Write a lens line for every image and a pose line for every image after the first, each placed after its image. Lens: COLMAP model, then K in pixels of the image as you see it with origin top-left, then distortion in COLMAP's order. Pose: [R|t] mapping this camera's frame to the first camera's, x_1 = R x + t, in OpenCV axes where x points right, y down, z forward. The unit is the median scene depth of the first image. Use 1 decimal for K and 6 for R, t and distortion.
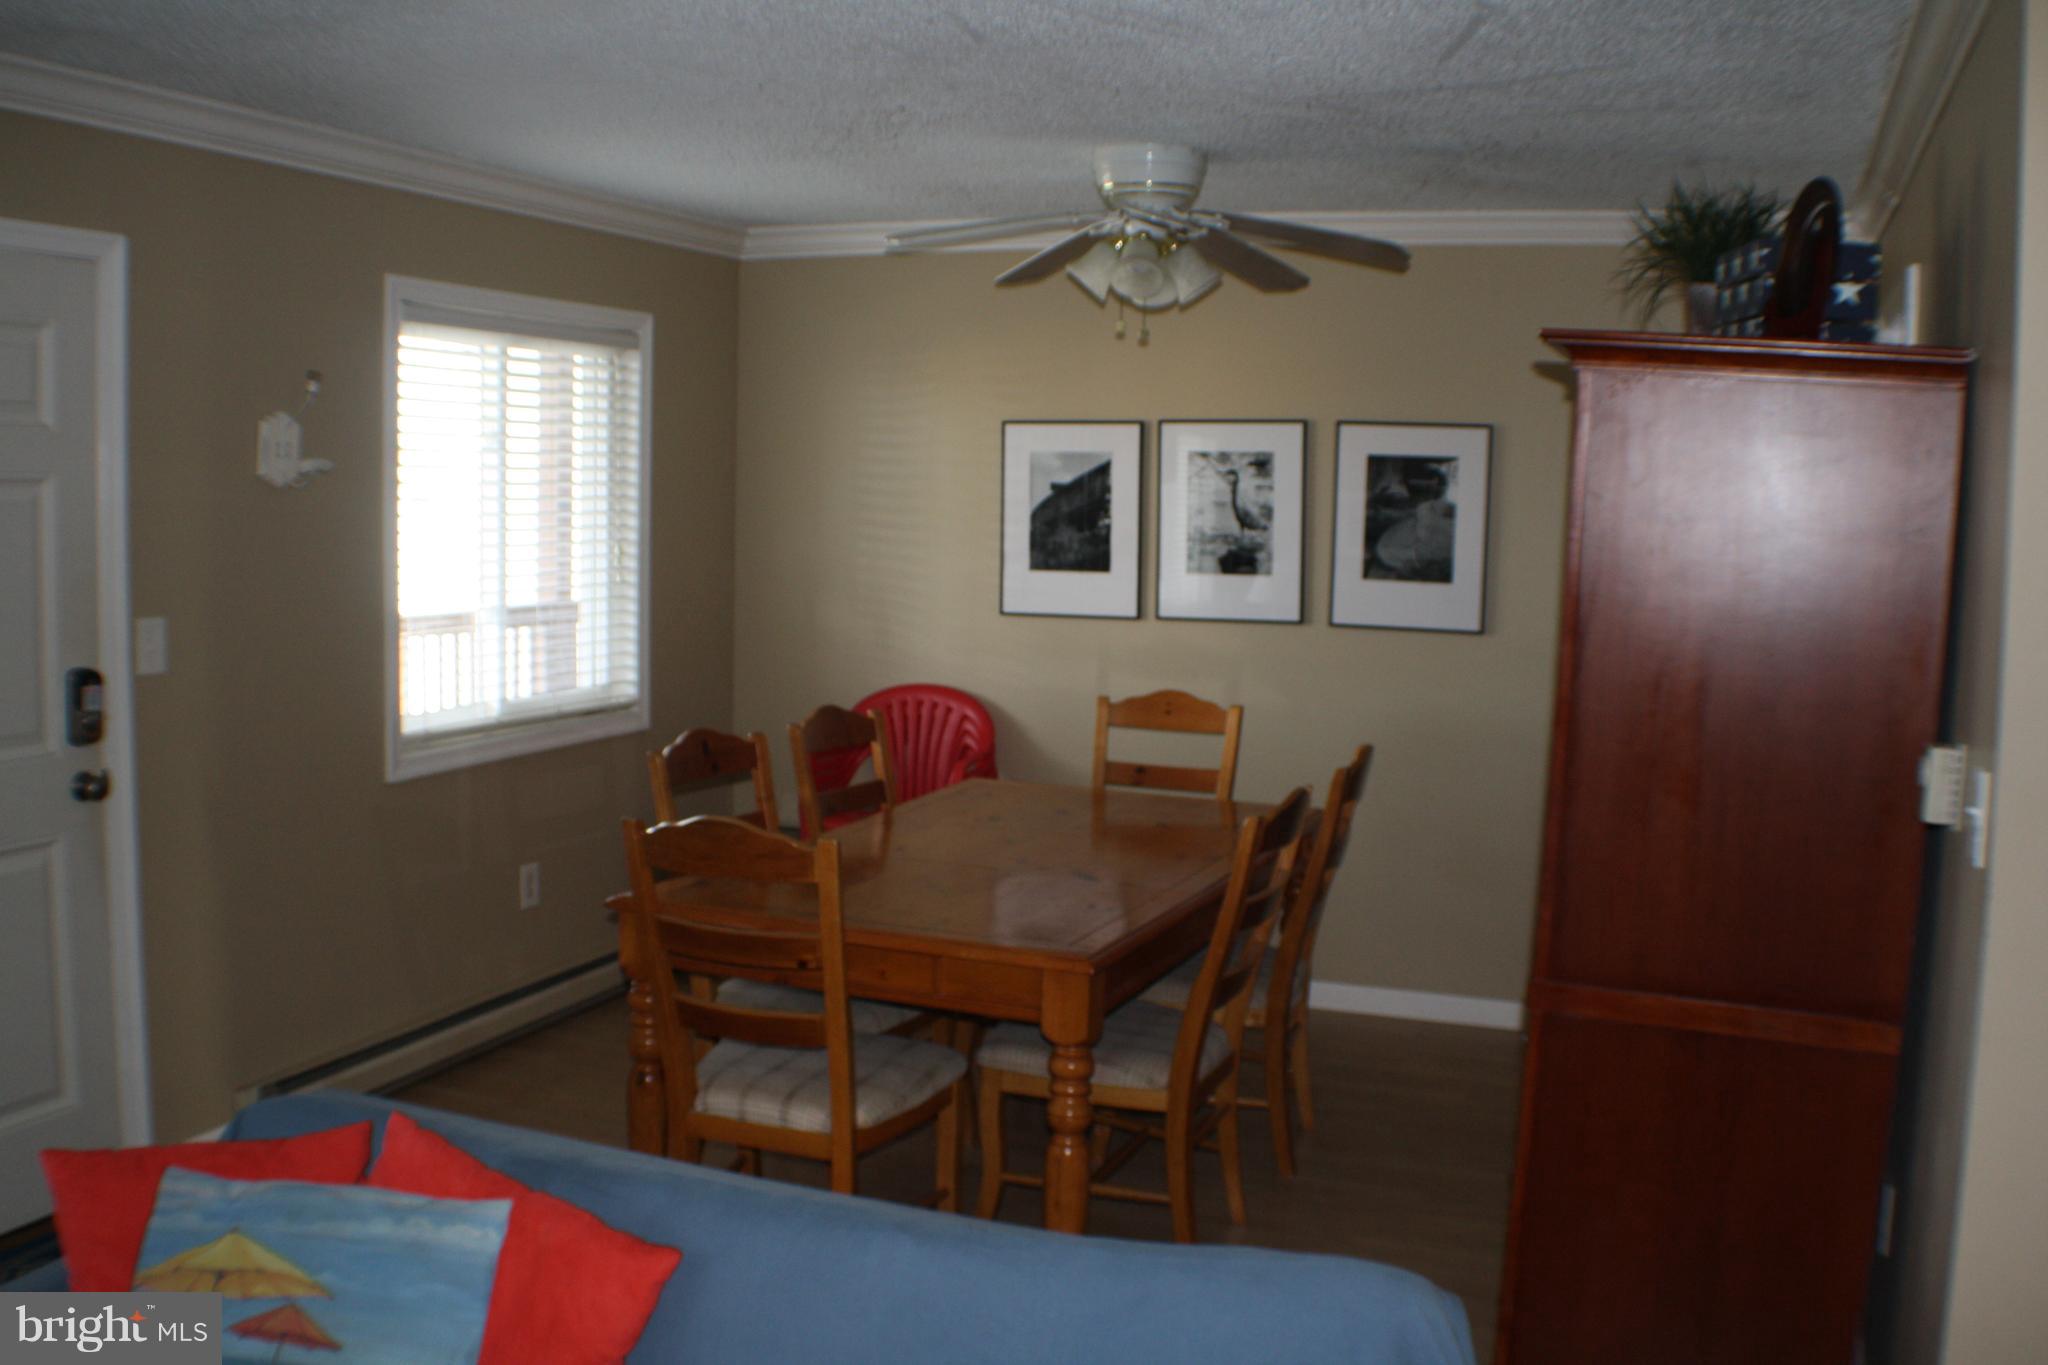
lens RADIAL K [[1926.2, 0, 1015.3], [0, 1926.2, 732.1], [0, 0, 1]] dist [-0.196611, 0.045704]
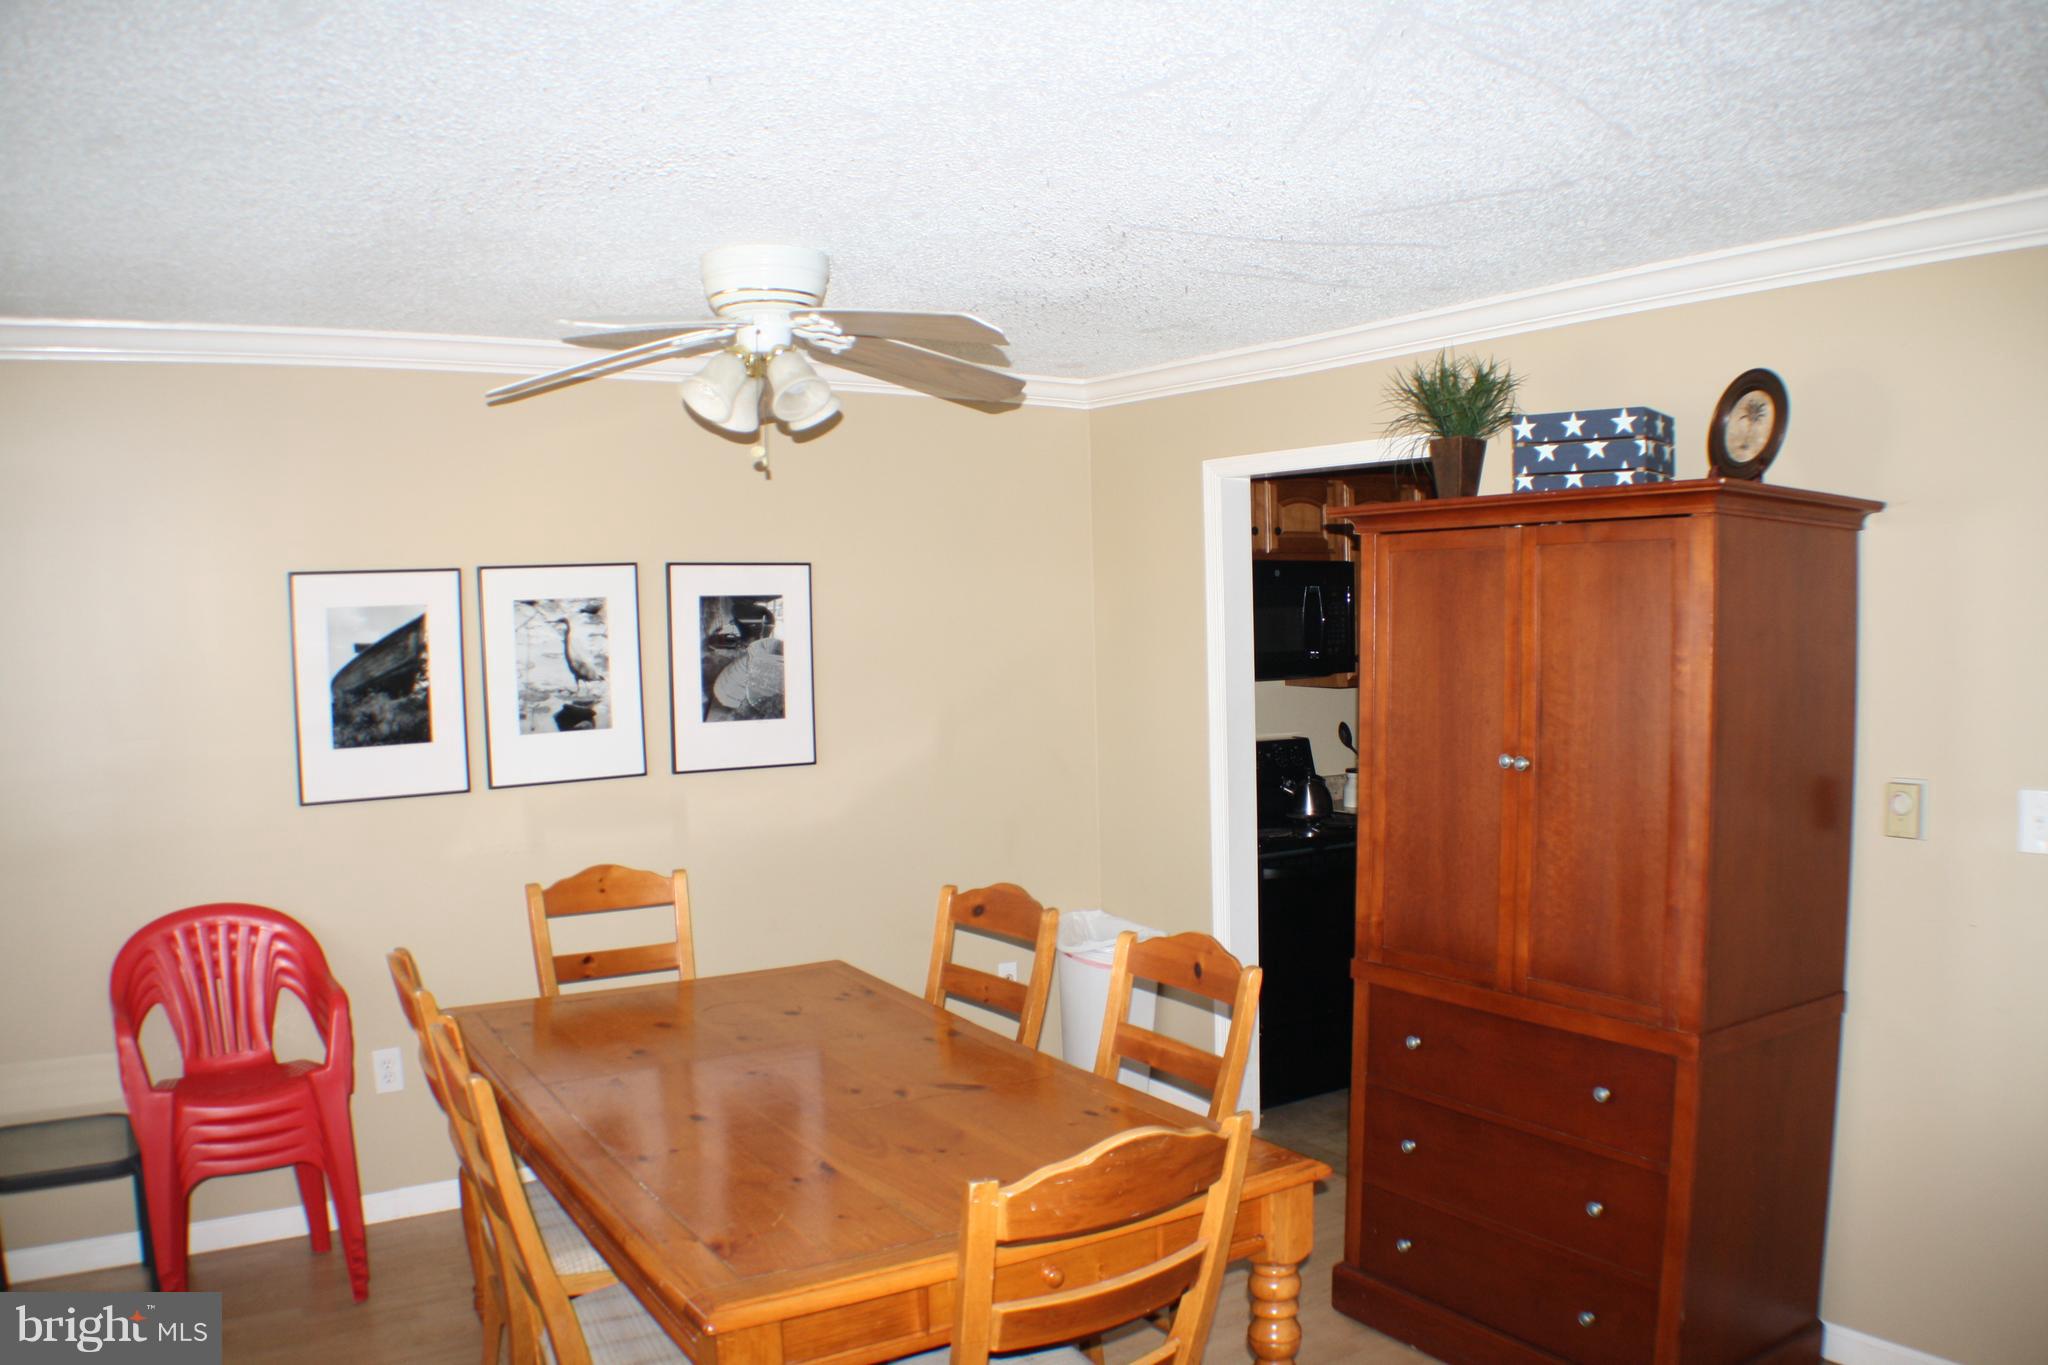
lens RADIAL K [[1560.5, 0, 1024.0], [0, 1560.5, 682.5], [0, 0, 1]] dist [-0.226650, 0.081382]
pose [[0.596923, -0.069589, 0.799275, -0.346115], [0.136494, 0.990517, -0.015698, -0.065027], [-0.790603, 0.118466, 0.600760, 0.390475]]
